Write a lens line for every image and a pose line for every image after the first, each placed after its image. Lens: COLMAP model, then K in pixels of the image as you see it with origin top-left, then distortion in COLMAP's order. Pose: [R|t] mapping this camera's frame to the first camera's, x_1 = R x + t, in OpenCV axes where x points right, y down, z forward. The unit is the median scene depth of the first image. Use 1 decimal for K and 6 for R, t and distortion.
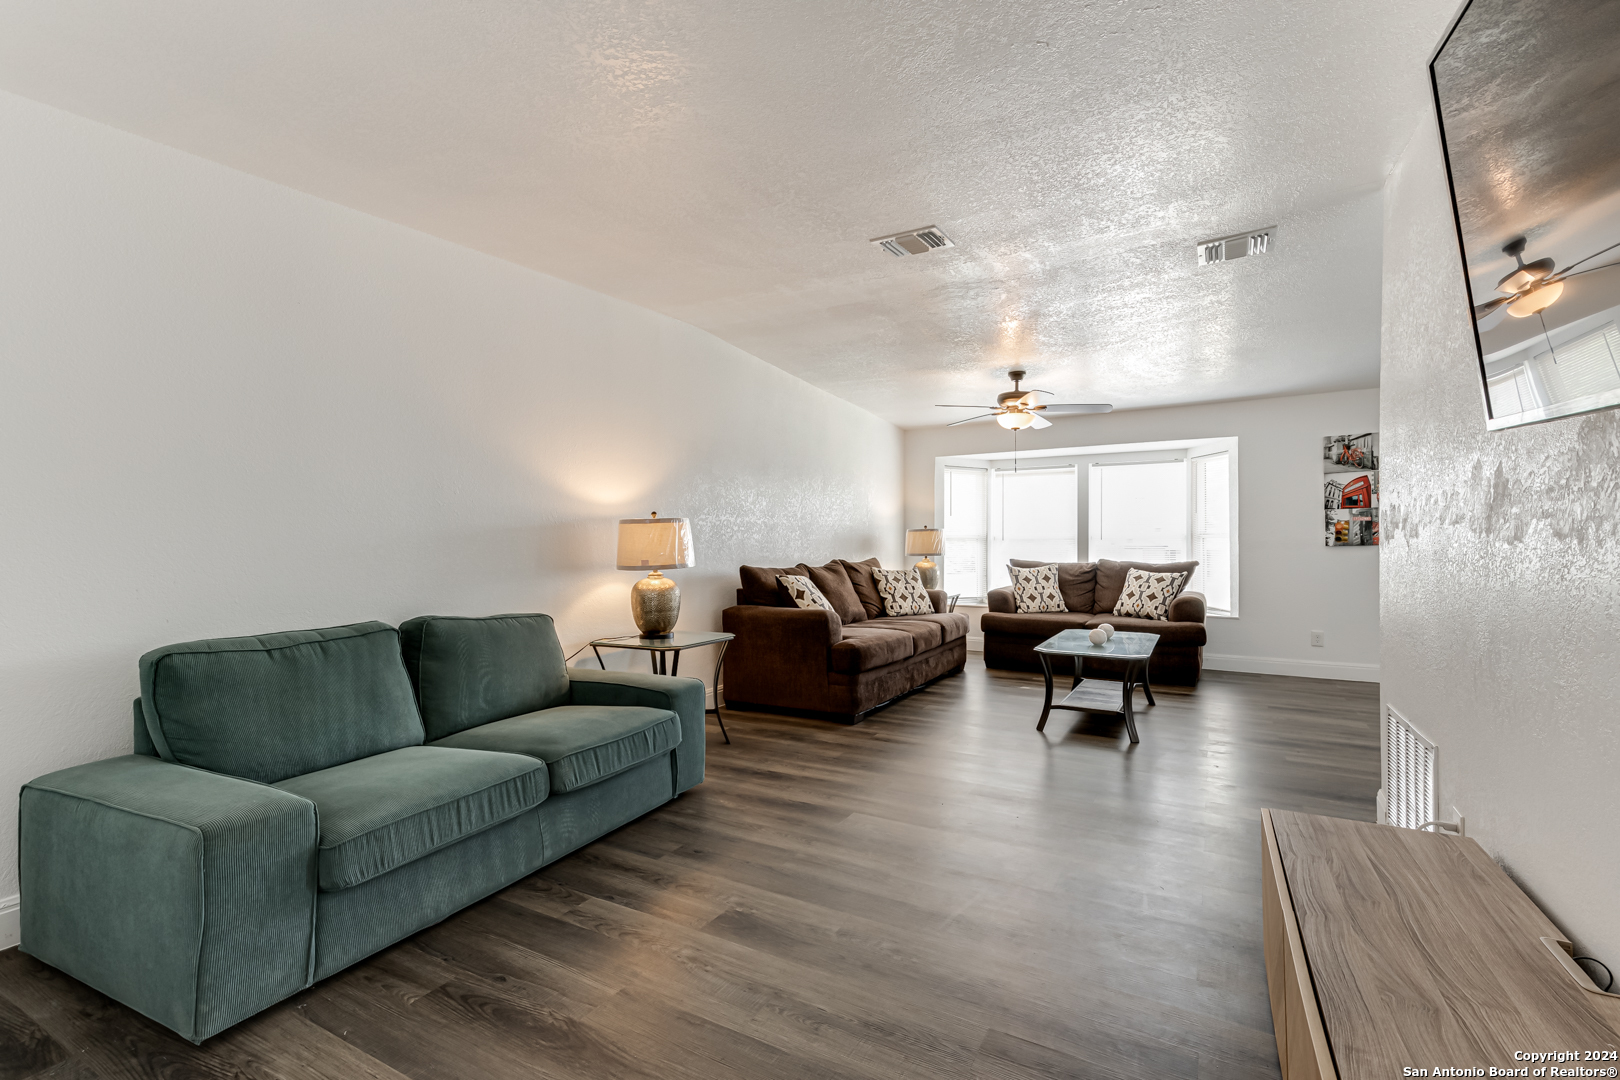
lens RADIAL K [[725.3, 0, 814.6], [0, 725.3, 544.6], [0, 0, 1]] dist [0.023023, 0.000410]
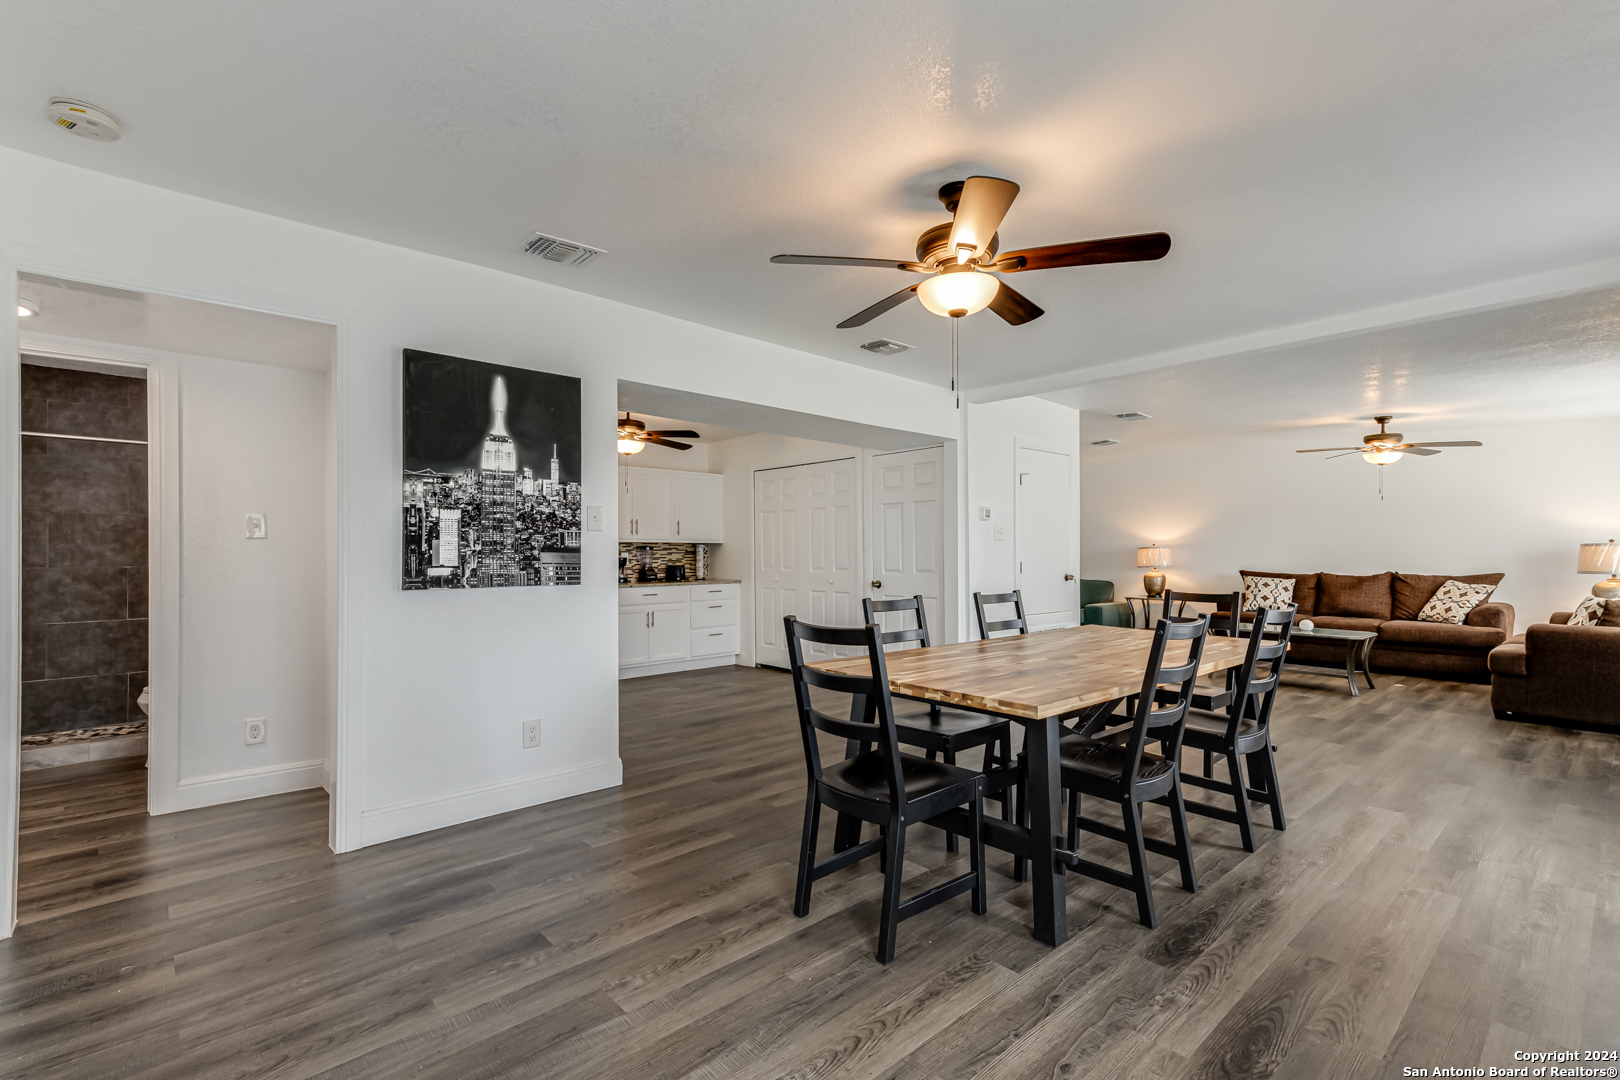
lens RADIAL K [[725.3, 0, 797.7], [0, 725.3, 544.0], [0, 0, 1]] dist [0.023023, 0.000410]
pose [[-0.337076, -0.008715, -0.941437, 1.590017], [-0.002861, 0.999962, -0.008233, -0.013089], [0.941473, -0.000081, -0.337088, 0.453778]]
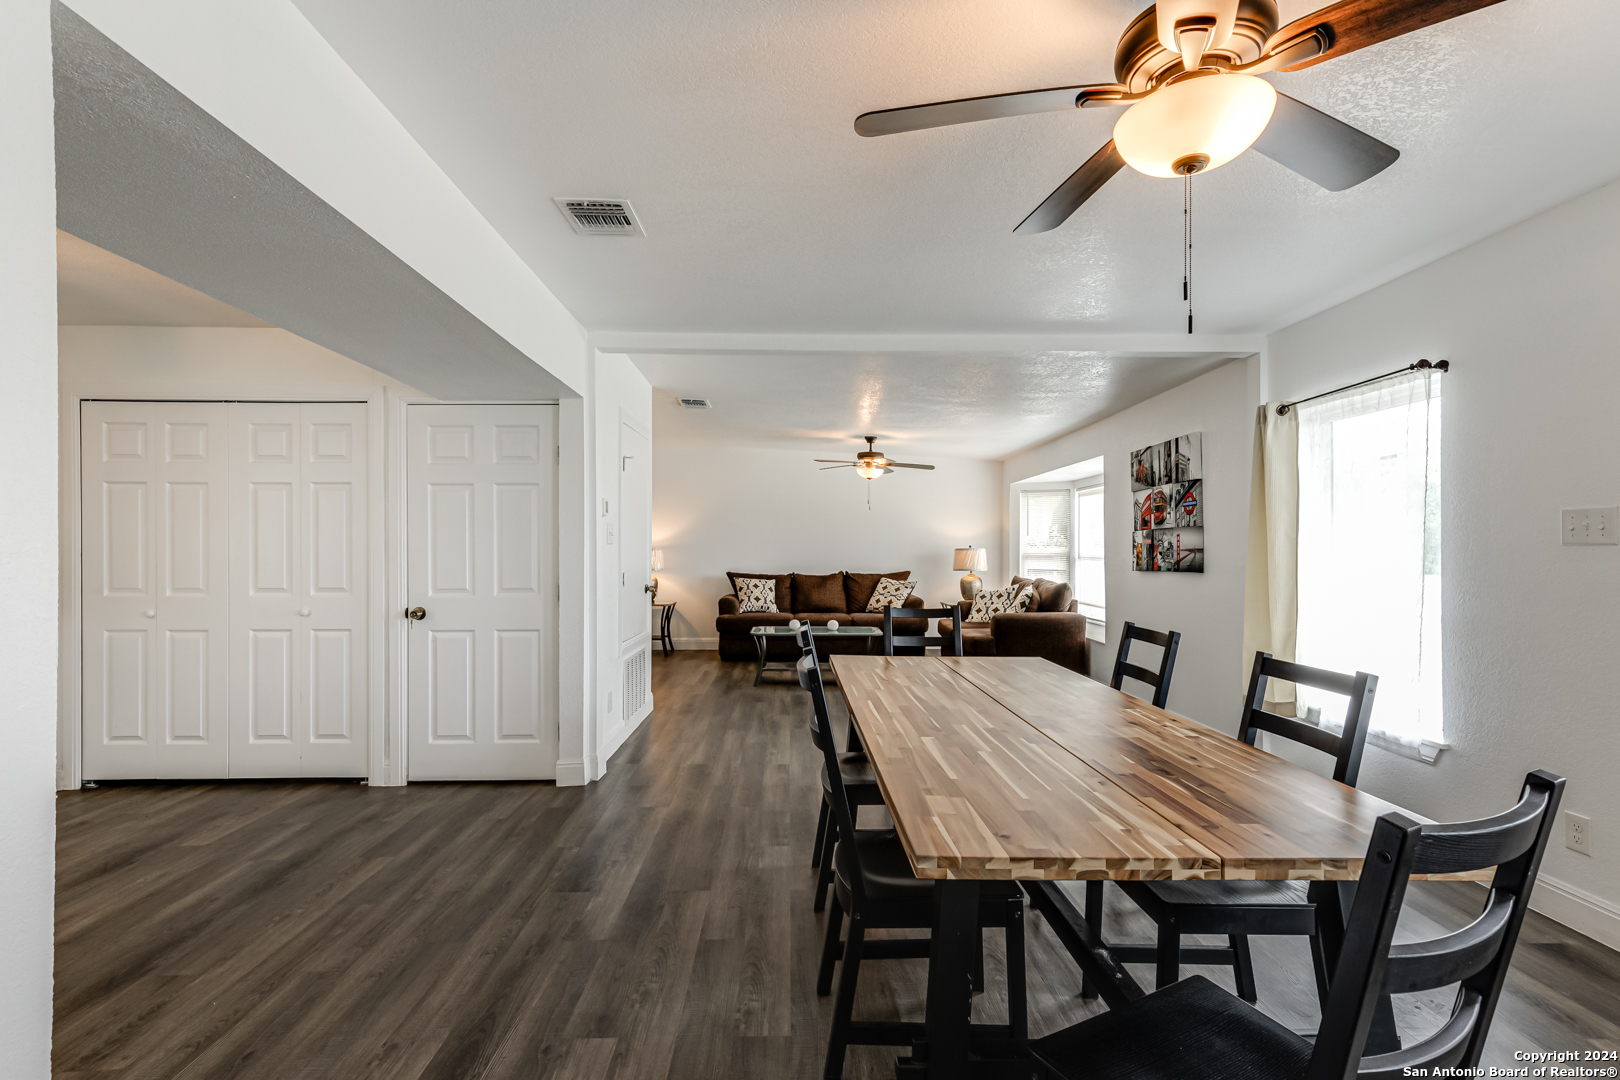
lens RADIAL K [[751.6, 0, 808.2], [0, 751.6, 548.1], [0, 0, 1]] dist [0.012106, 0.000147]
pose [[0.499447, 0.002334, -0.866342, 1.318473], [-0.005855, 0.999983, -0.000681, -0.023560], [0.866325, 0.005413, 0.499452, 0.174111]]
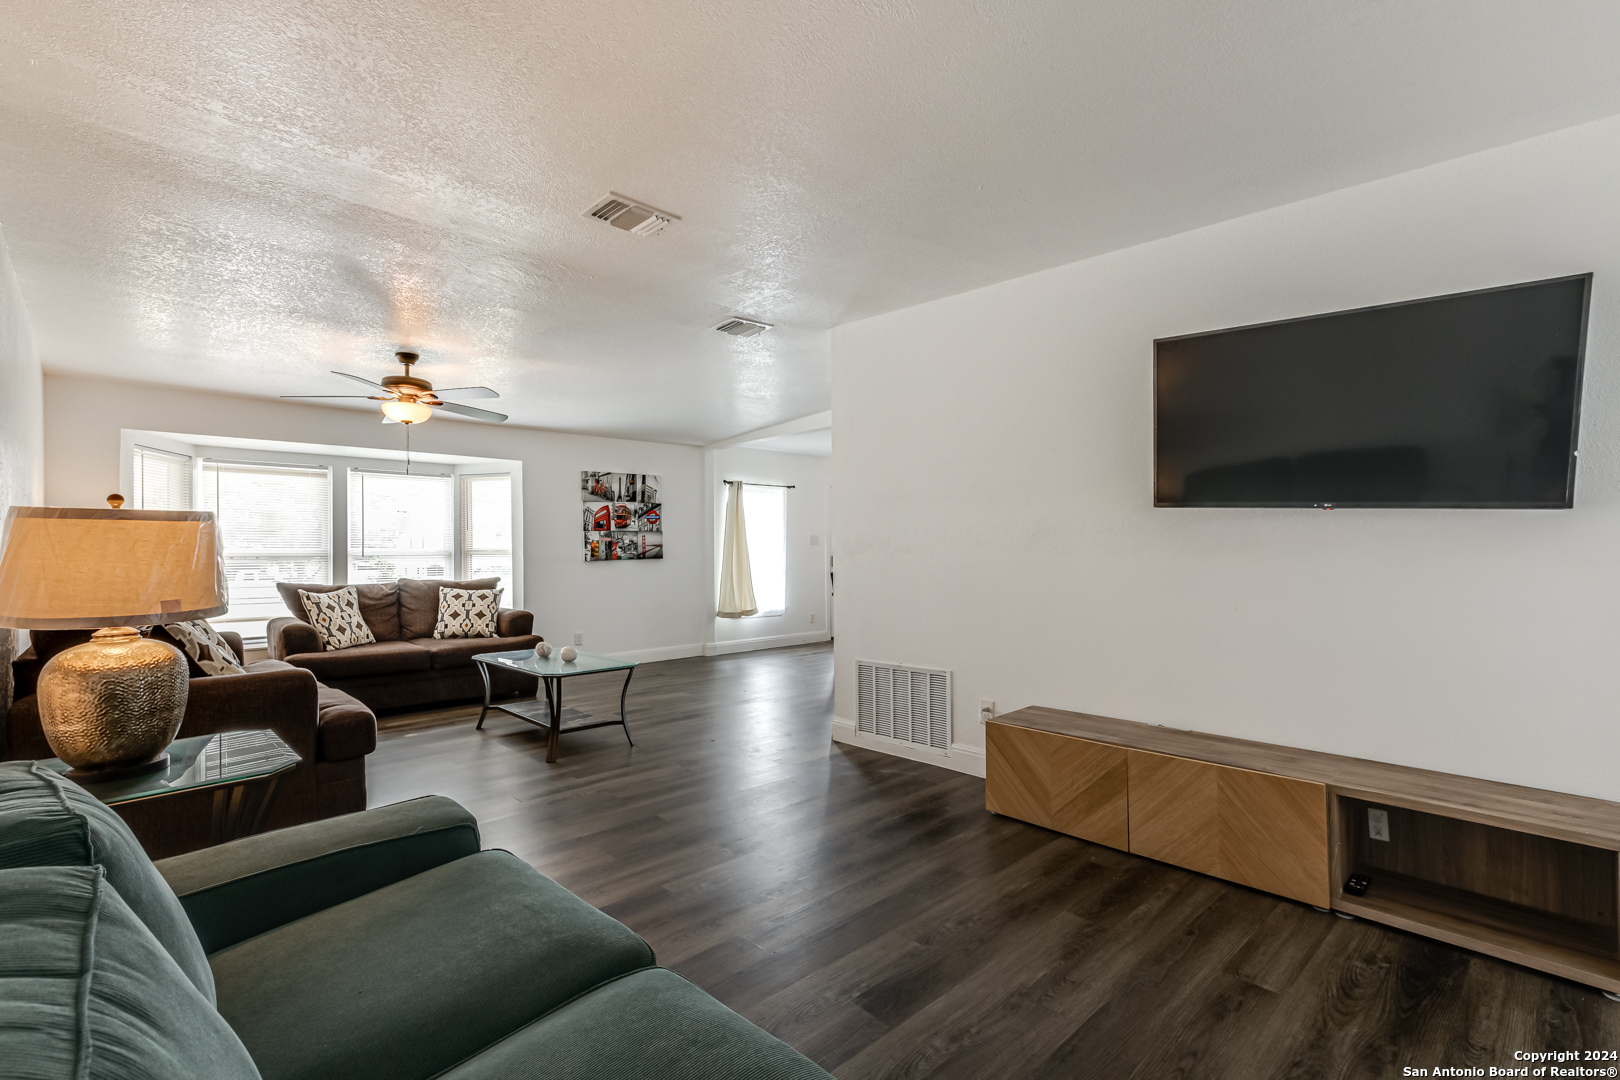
lens RADIAL K [[725.3, 0, 801.4], [0, 725.3, 544.7], [0, 0, 1]] dist [0.023023, 0.000410]
pose [[0.308194, 0.012113, 0.951246, -0.338720], [0.011835, 0.999793, -0.016566, -0.000977], [-0.951250, 0.016364, 0.307987, 0.289165]]
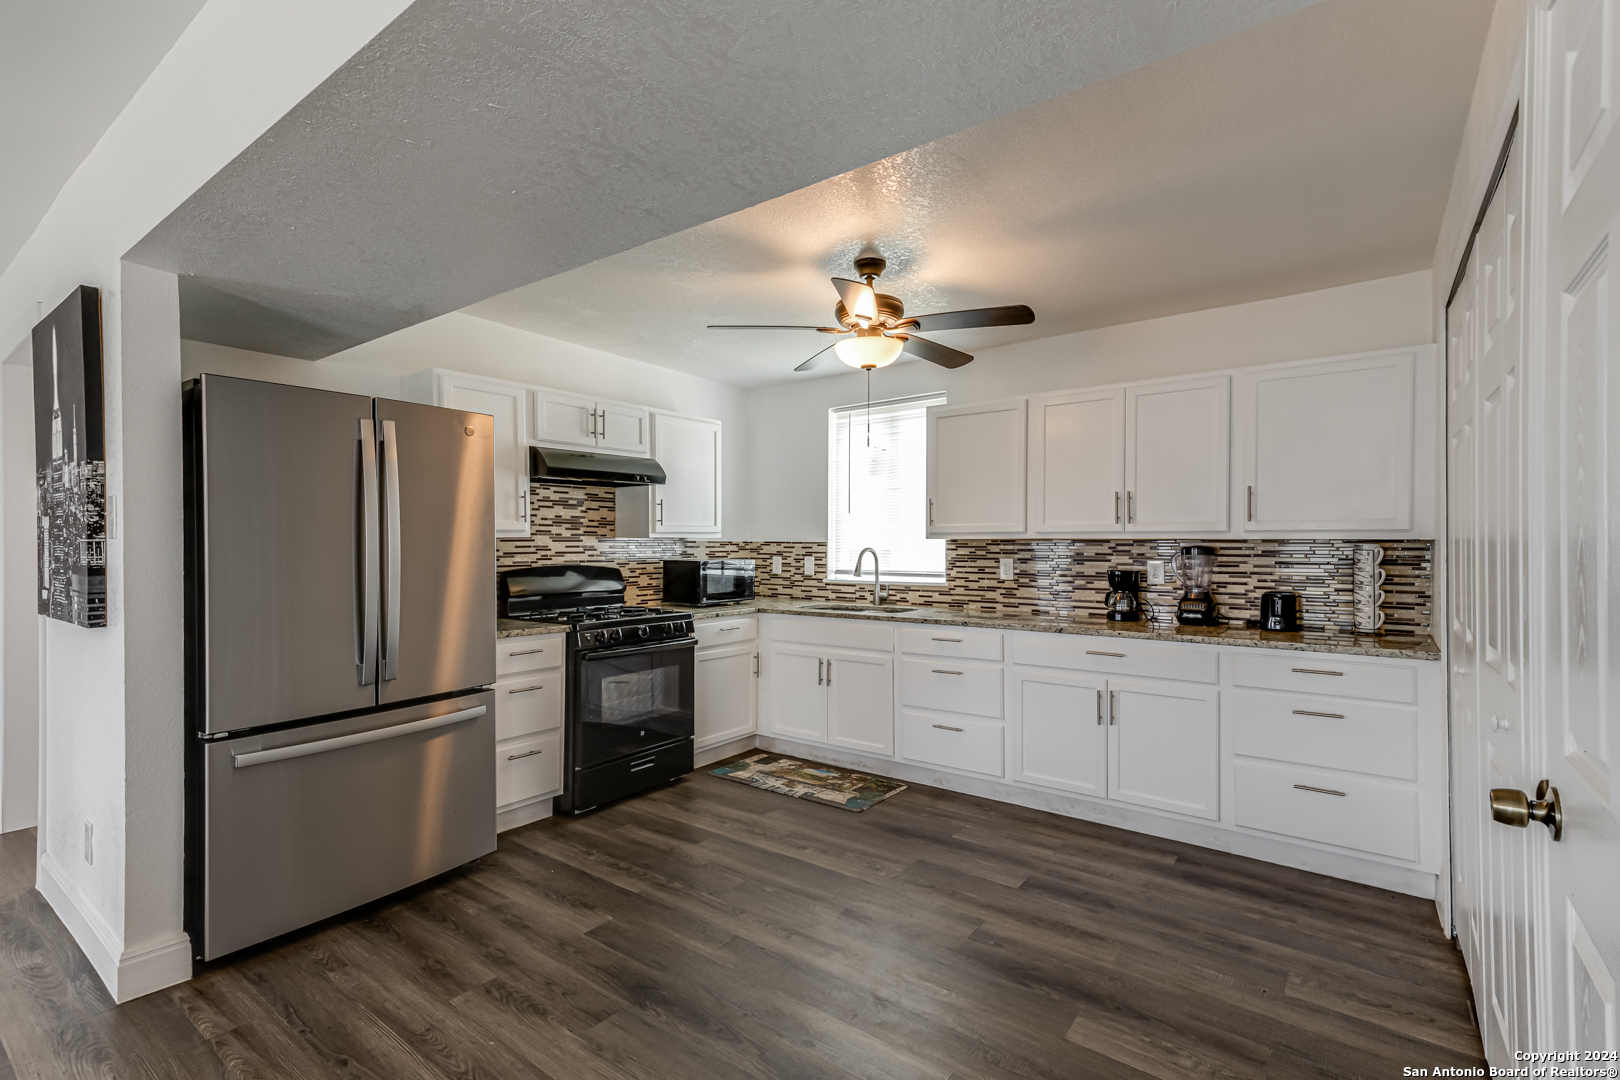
lens RADIAL K [[725.3, 0, 801.7], [0, 725.3, 546.0], [0, 0, 1]] dist [0.023023, 0.000410]
pose [[-0.988797, 0.001825, 0.149257, 0.700047], [0.003300, 0.999948, 0.009637, -0.026566], [-0.149231, 0.010021, -0.988752, 0.402321]]
